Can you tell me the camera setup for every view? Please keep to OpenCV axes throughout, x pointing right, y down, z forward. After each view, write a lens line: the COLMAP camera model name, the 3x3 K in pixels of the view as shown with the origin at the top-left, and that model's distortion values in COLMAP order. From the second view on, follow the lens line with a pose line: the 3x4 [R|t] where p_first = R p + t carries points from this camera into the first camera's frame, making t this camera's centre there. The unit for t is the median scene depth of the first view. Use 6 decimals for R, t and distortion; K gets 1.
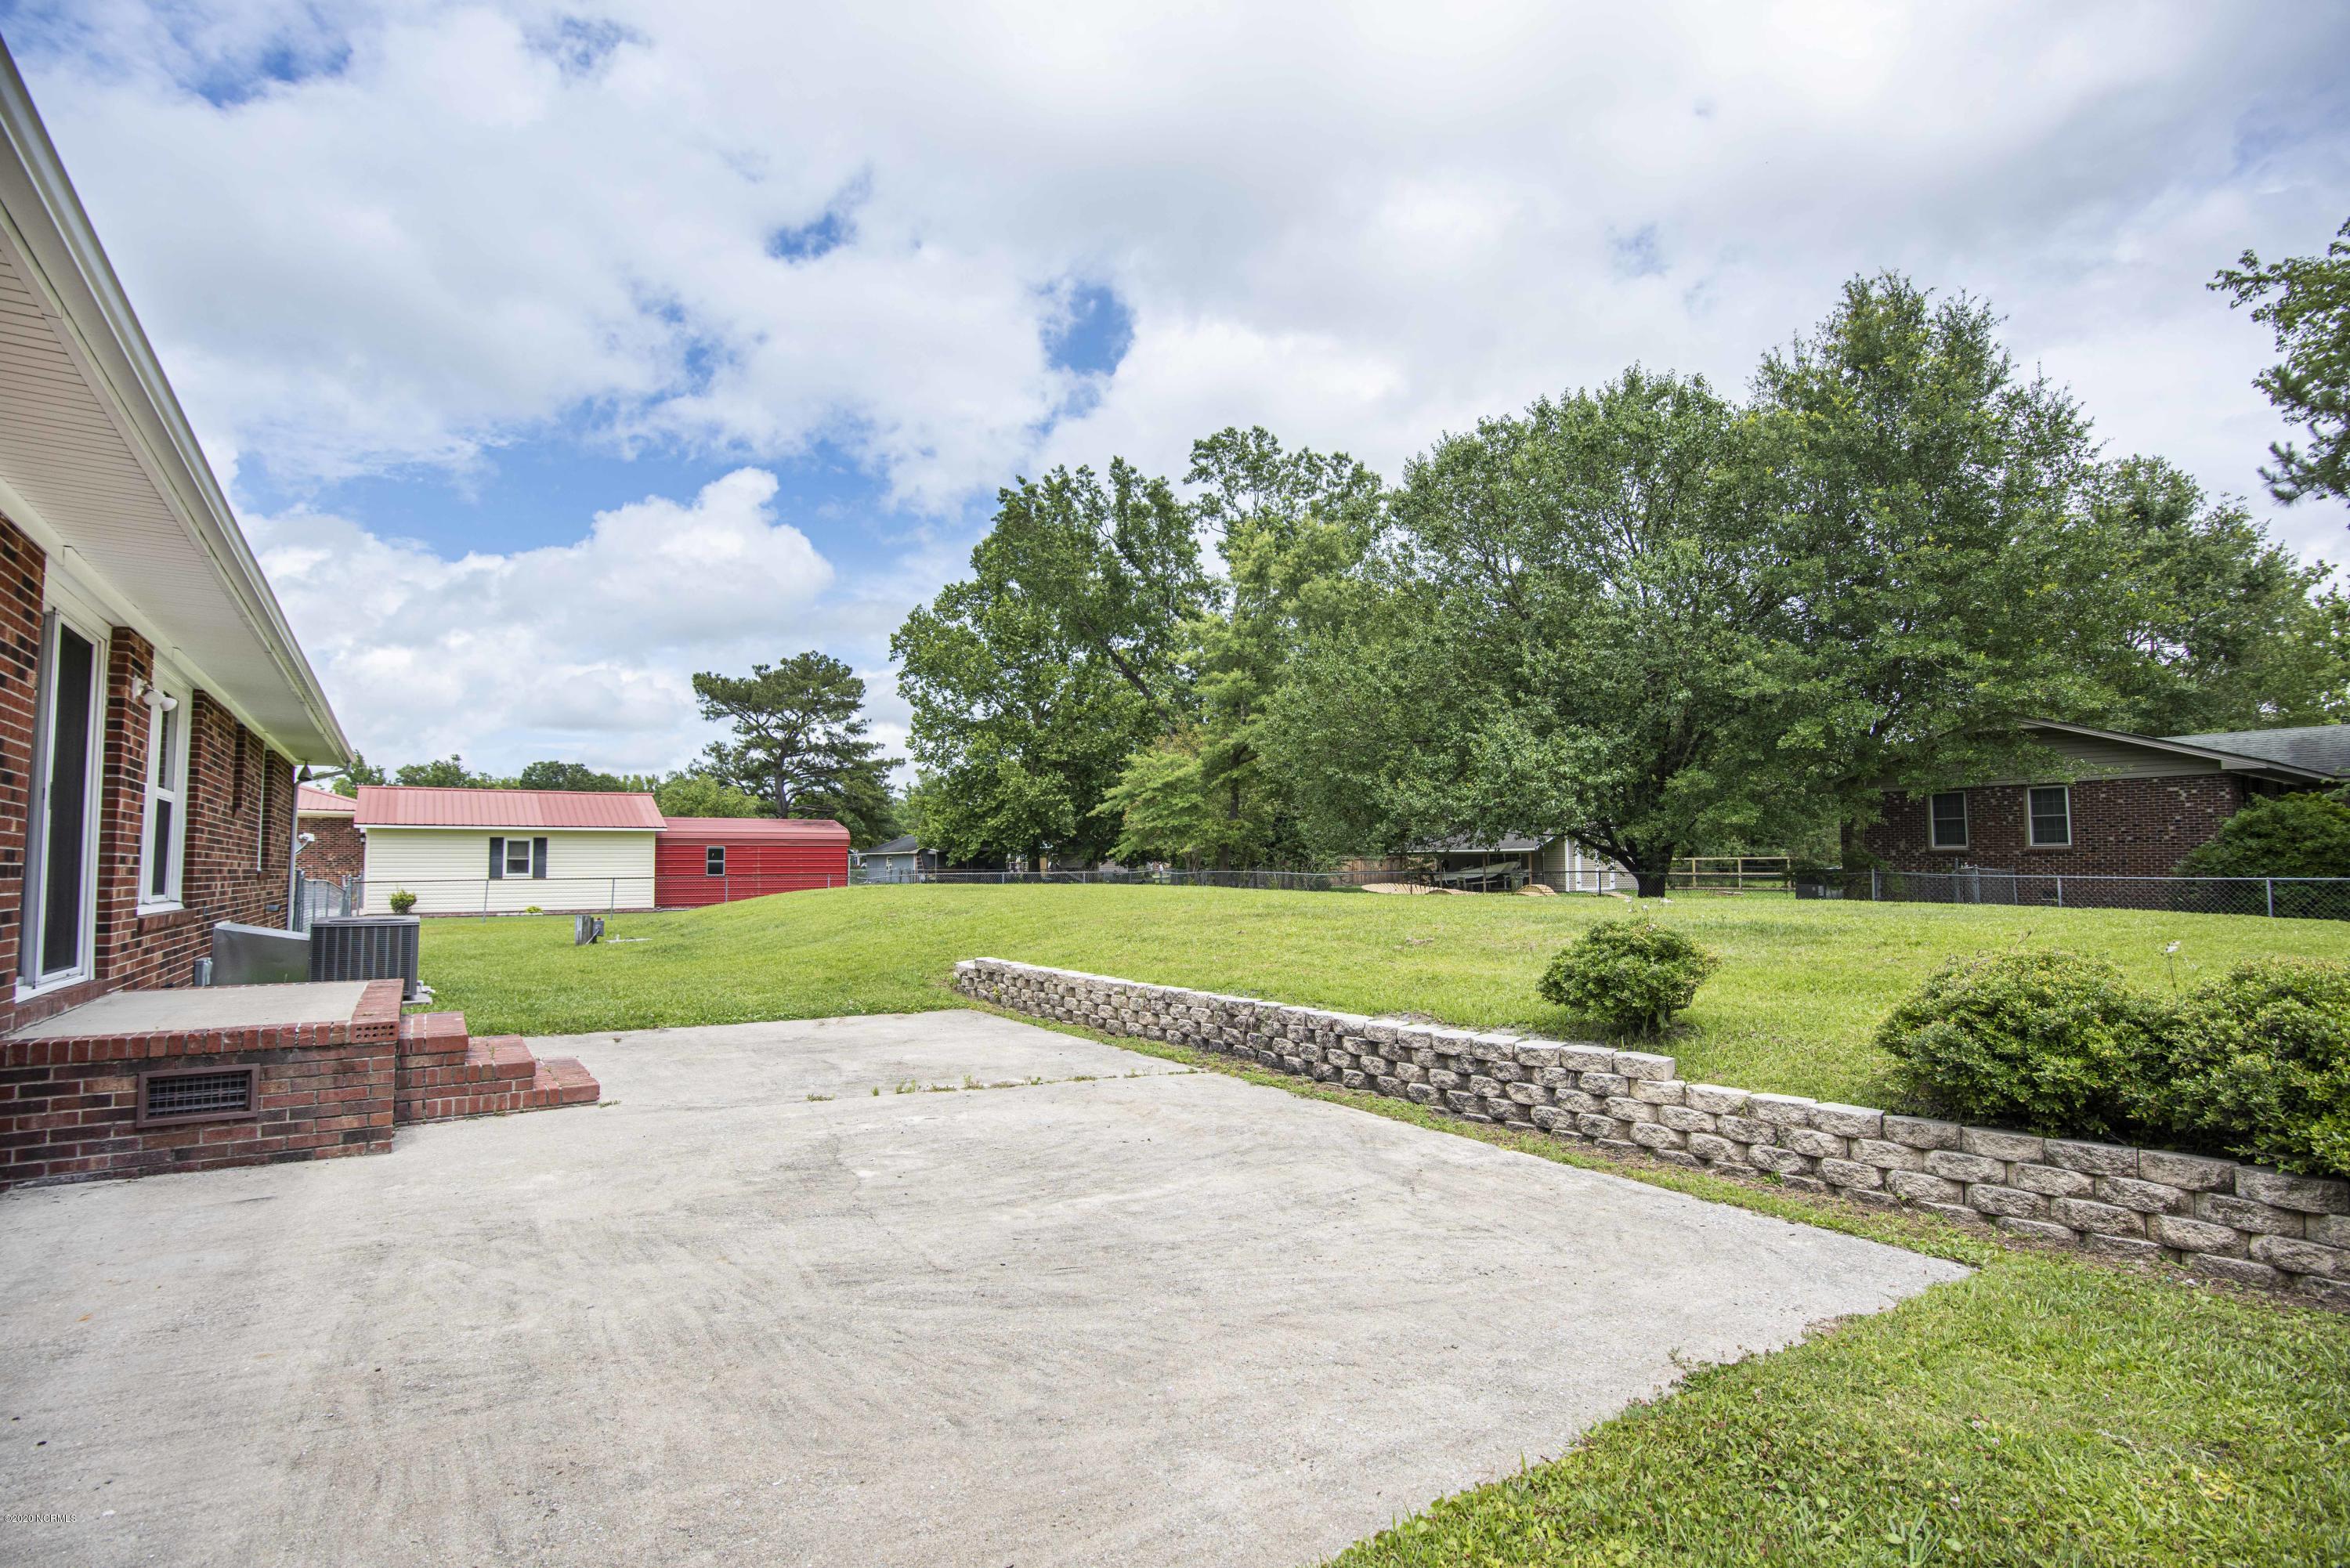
lens RADIAL K [[1151.5, 0, 1169.2], [0, 1151.5, 788.8], [0, 0, 1]] dist [-0.021343, -0.000310]
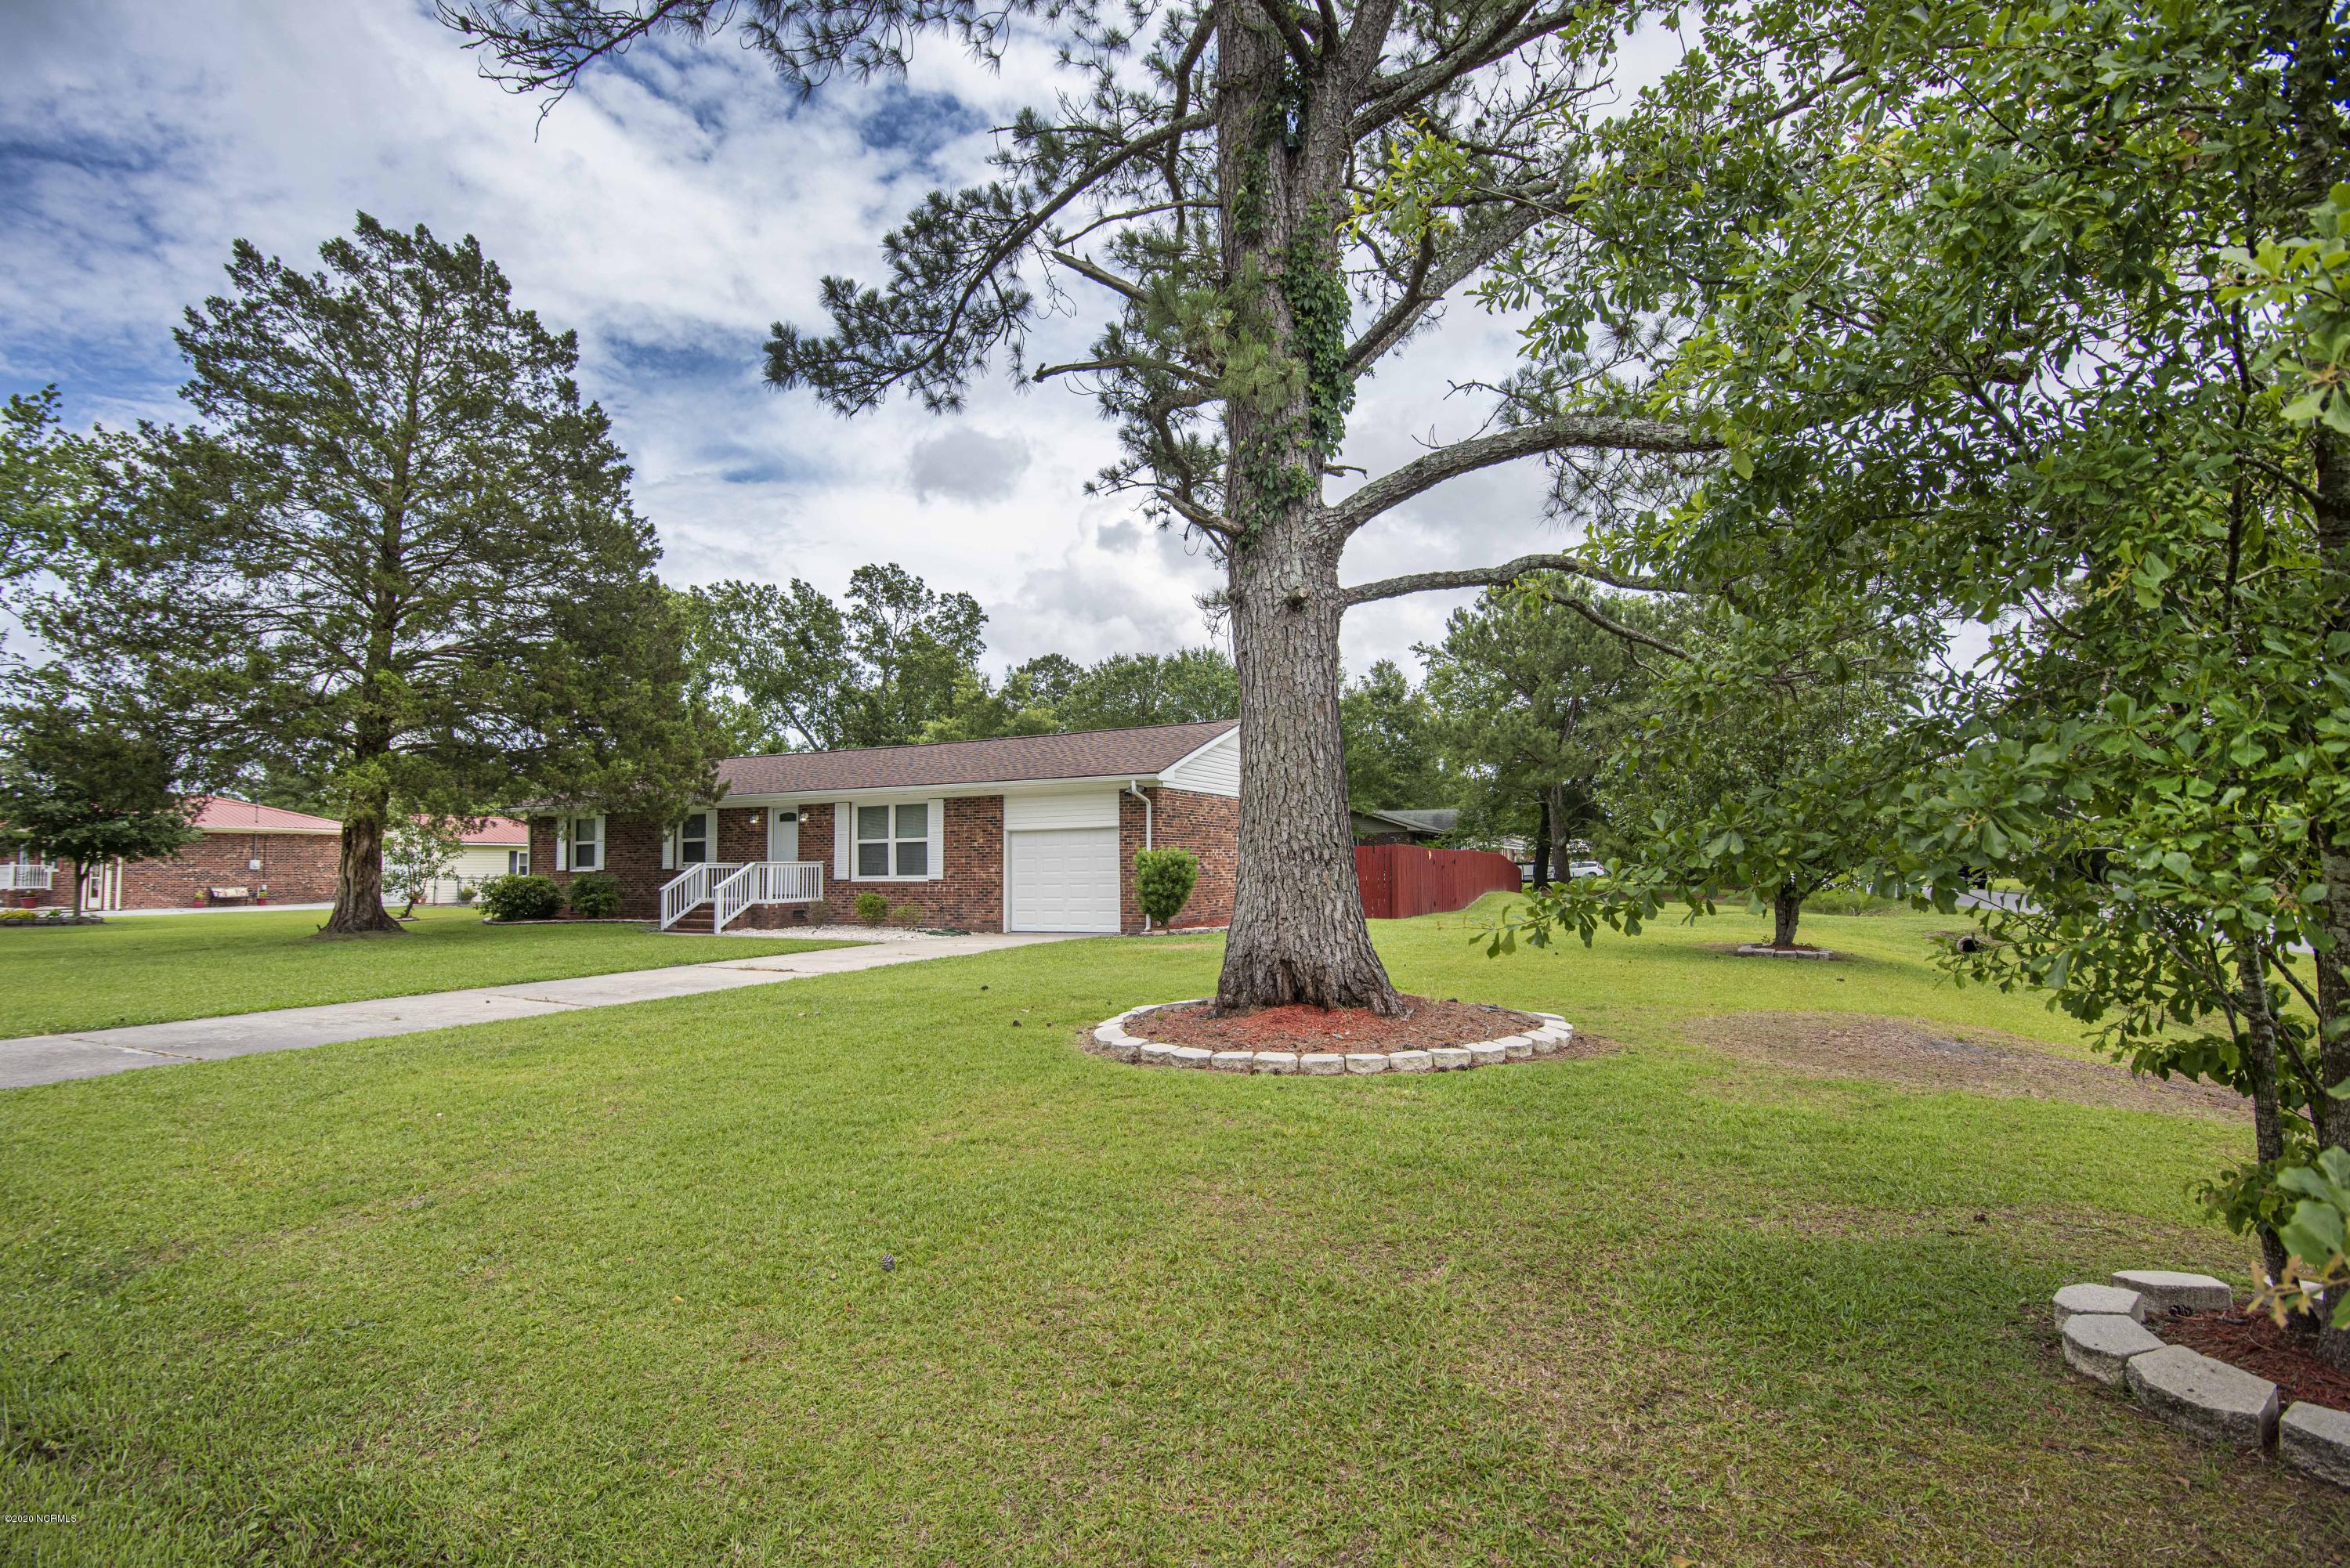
lens RADIAL K [[1151.5, 0, 1169.2], [0, 1151.5, 788.8], [0, 0, 1]] dist [-0.021343, -0.000310]
pose [[0.862844, 0.024348, 0.504883, -0.588148], [-0.022565, 0.999699, -0.009649, -0.053920], [-0.504966, -0.003067, 0.863134, -0.672576]]
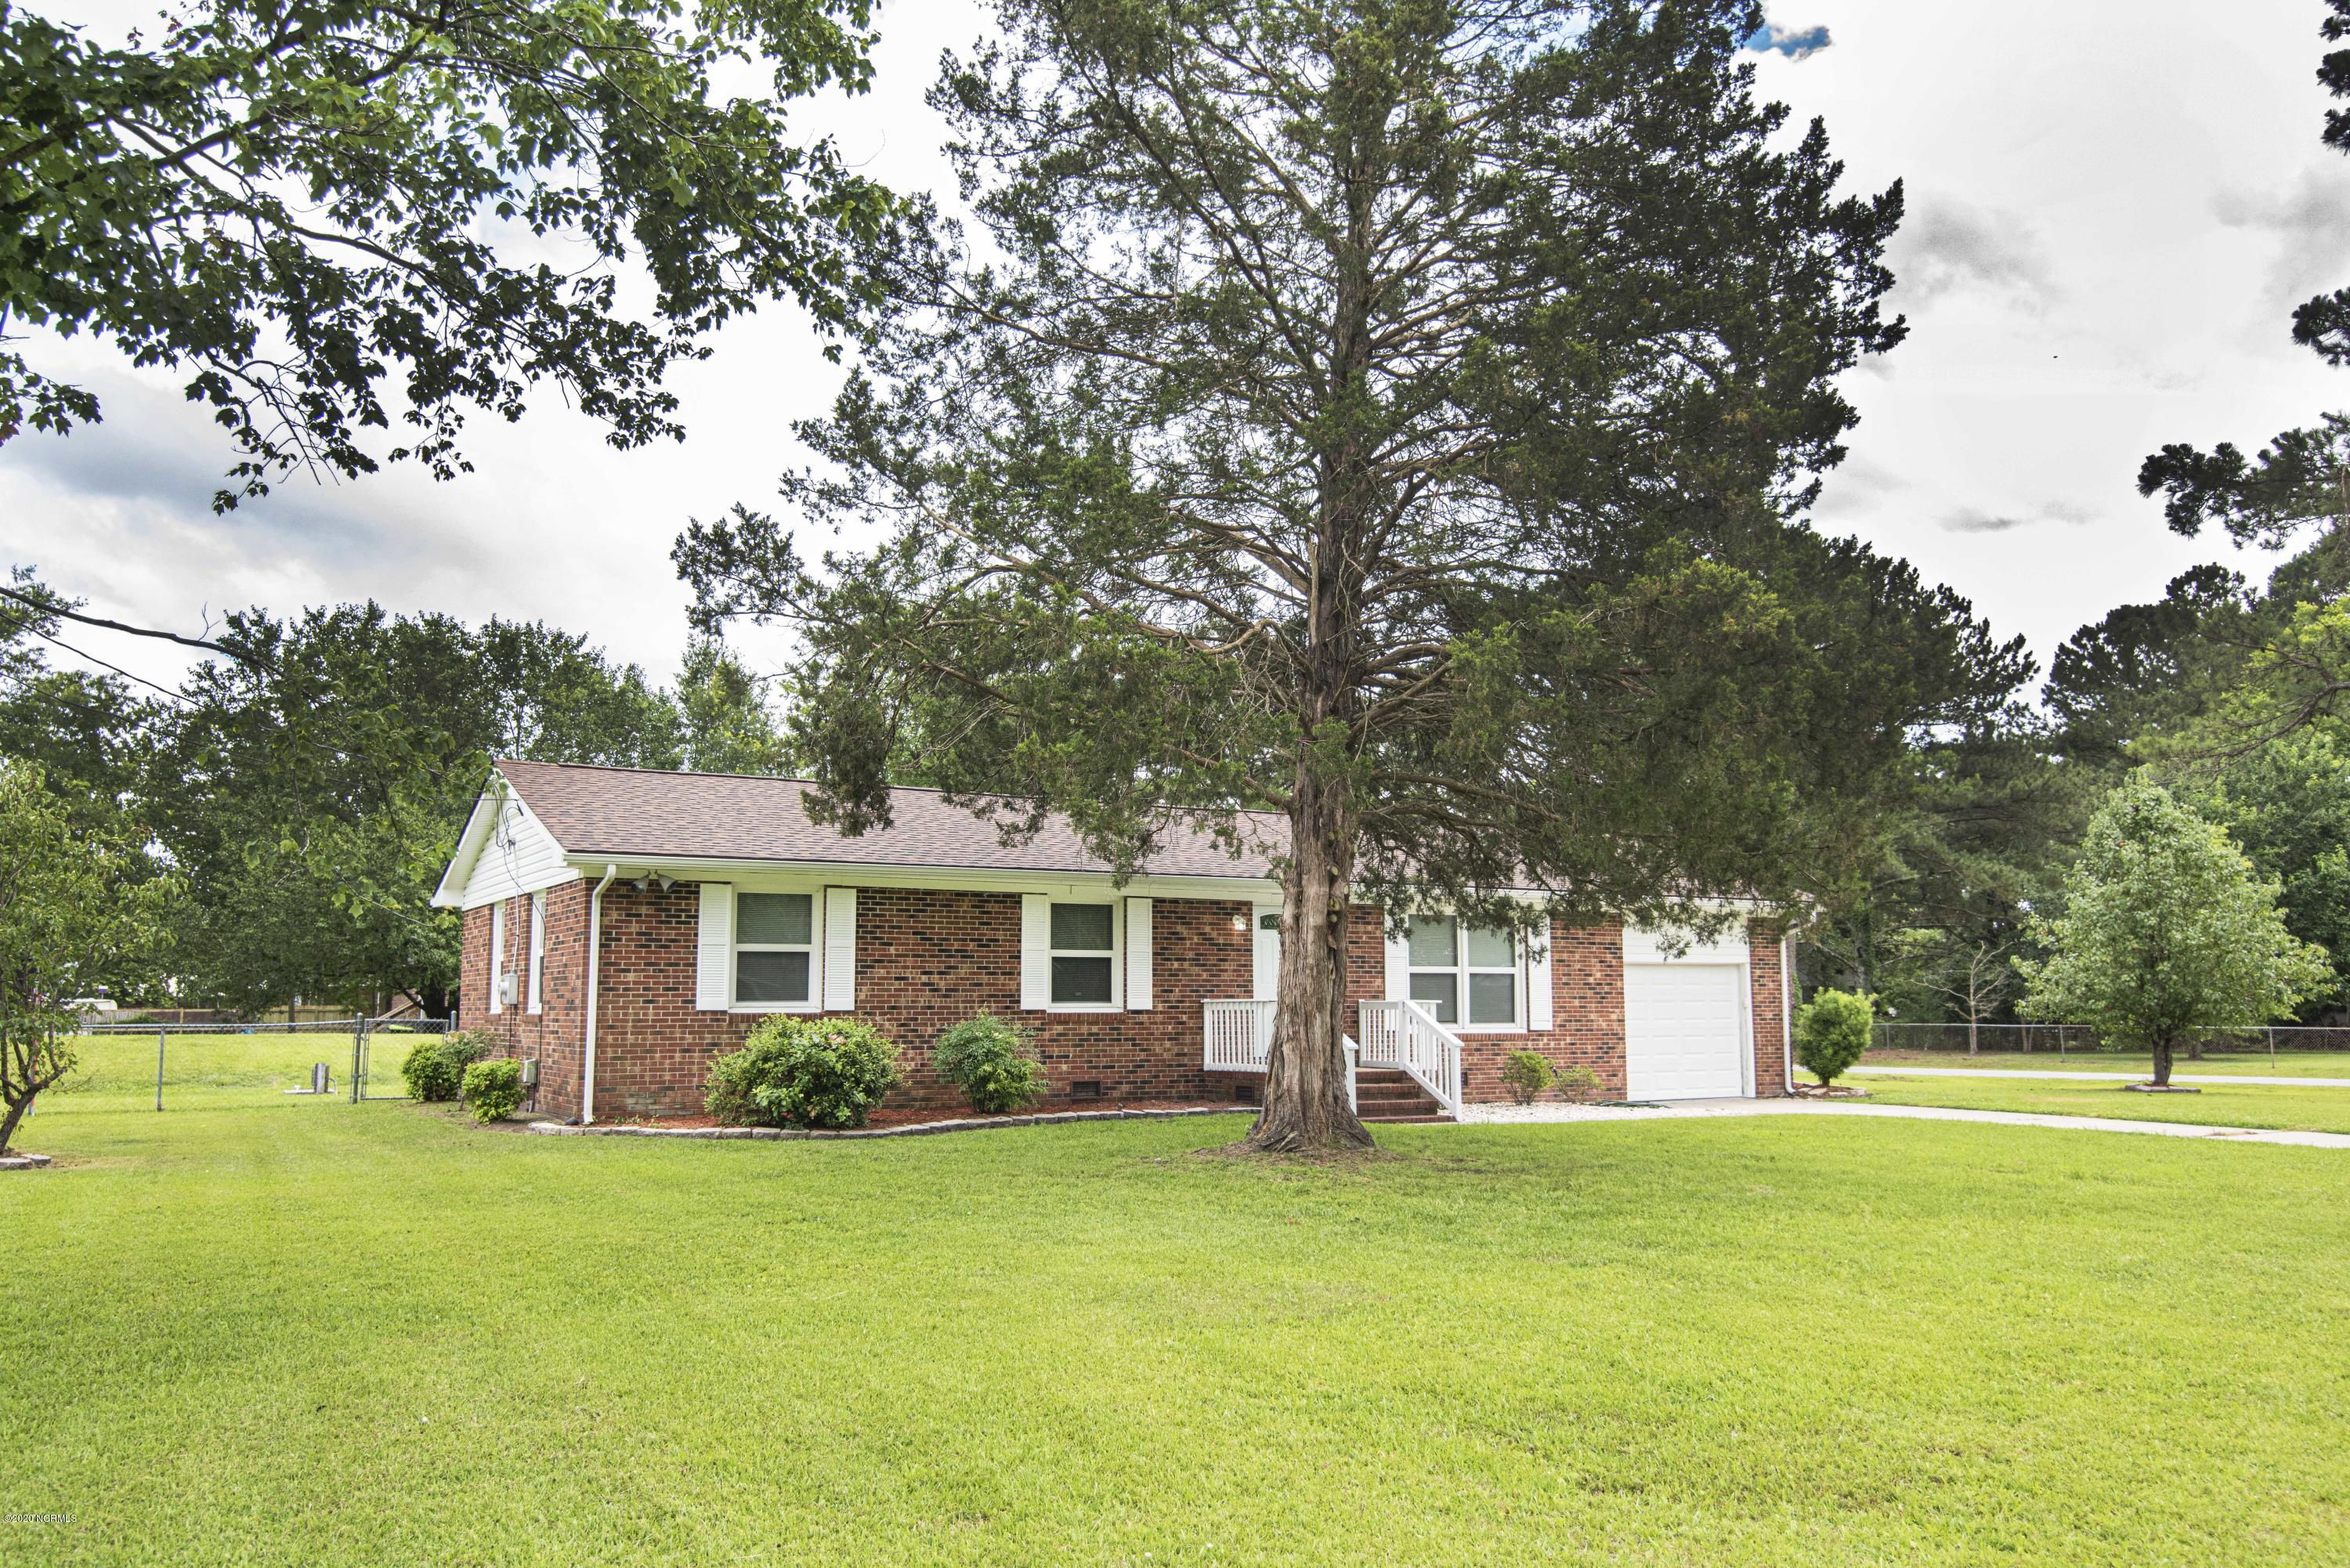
lens RADIAL K [[1745.3, 0, 1136.4], [0, 1745.3, 747.2], [0, 0, 1]] dist [-0.005564, 0.005056]
pose [[0.064352, 0.153617, 0.986033, -1.118953], [-0.064148, 0.986674, -0.149531, 0.002969], [-0.995863, -0.053629, 0.073349, 0.153158]]
